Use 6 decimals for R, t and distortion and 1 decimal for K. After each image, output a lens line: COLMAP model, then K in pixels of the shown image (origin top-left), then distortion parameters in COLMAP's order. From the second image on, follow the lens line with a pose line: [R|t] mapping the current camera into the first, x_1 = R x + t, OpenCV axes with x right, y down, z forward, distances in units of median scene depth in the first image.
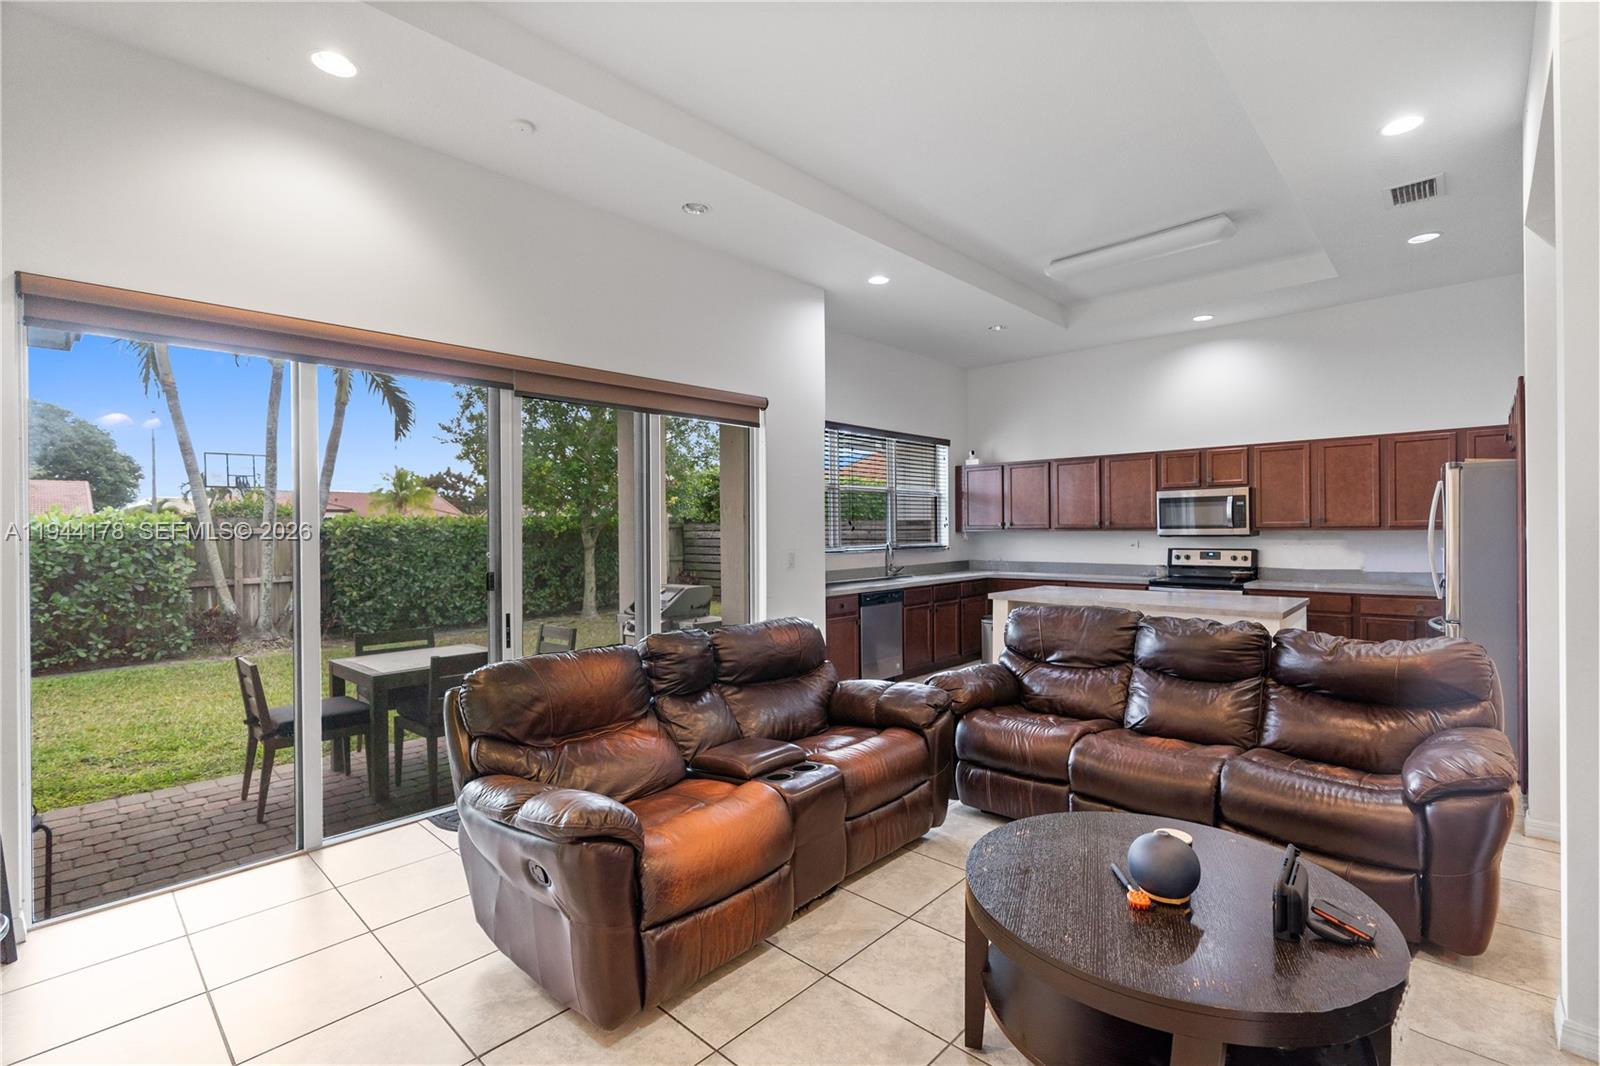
lens RADIAL K [[720.1, 0, 803.3], [0, 720.1, 533.4], [0, 0, 1]] dist [-0.010543, 0.005957]
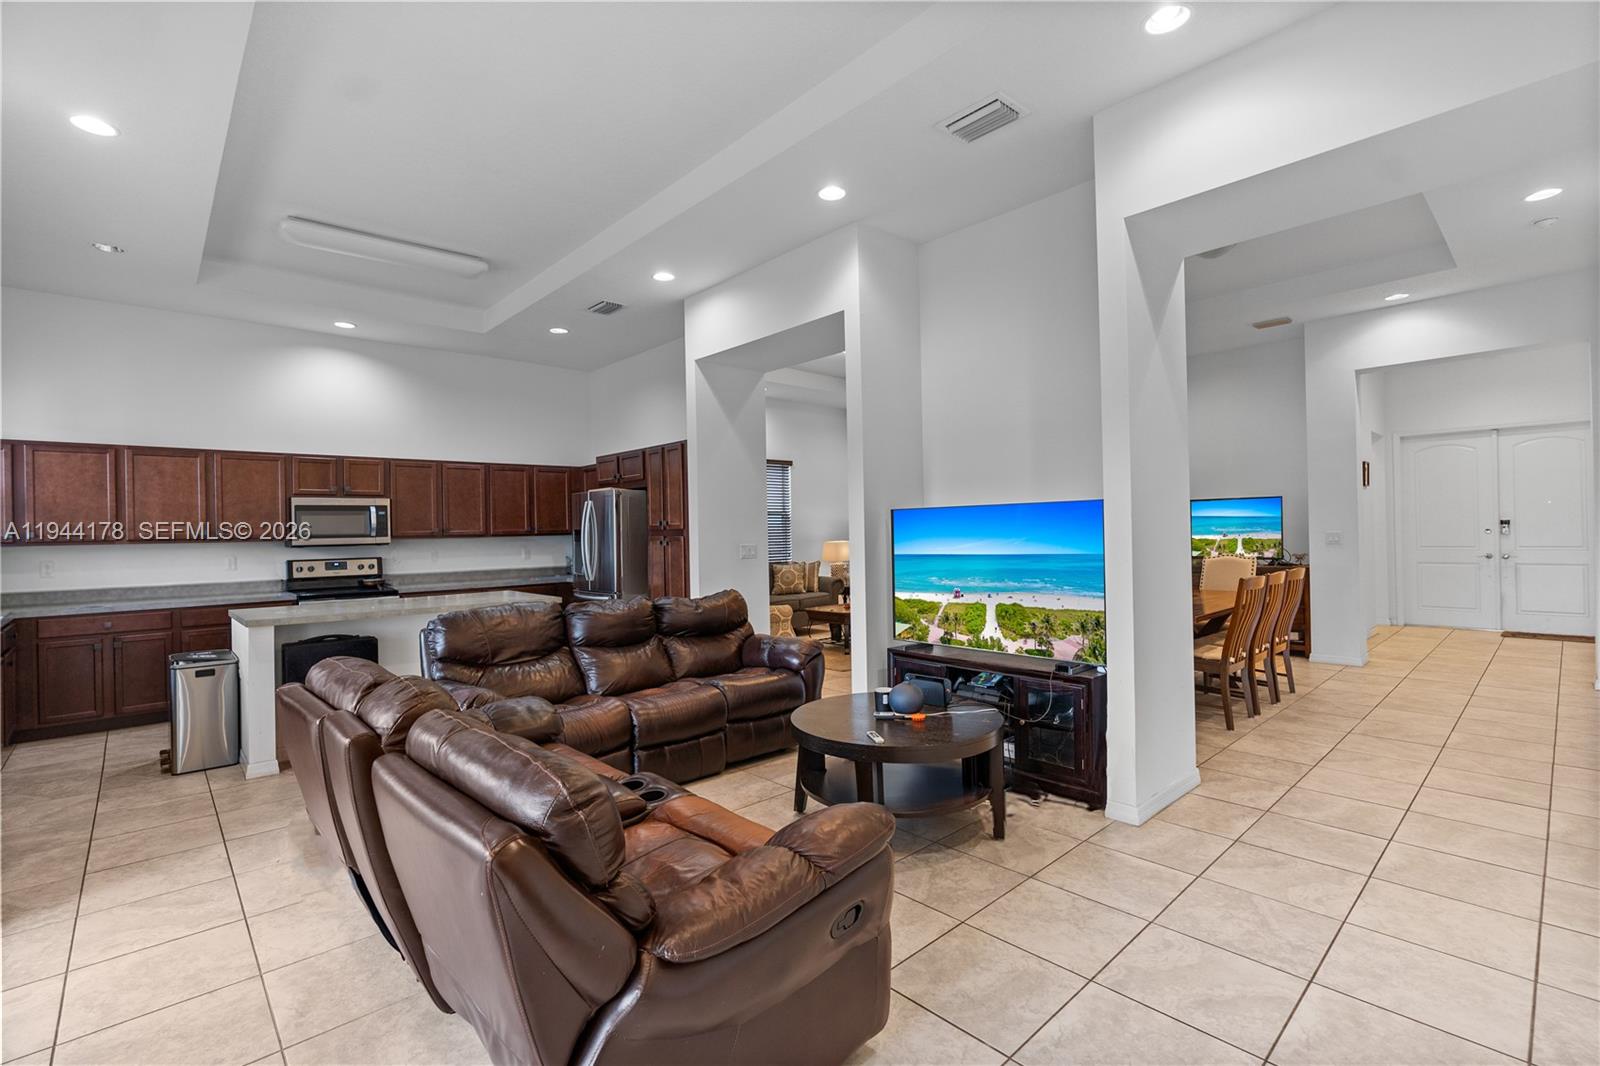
lens RADIAL K [[720.1, 0, 798.3], [0, 720.1, 529.0], [0, 0, 1]] dist [-0.010543, 0.005957]
pose [[0.083798, 0.012101, 0.996409, -0.357870], [0.026065, 0.999558, -0.014332, 0.011122], [-0.996142, 0.027172, 0.083446, 0.285900]]
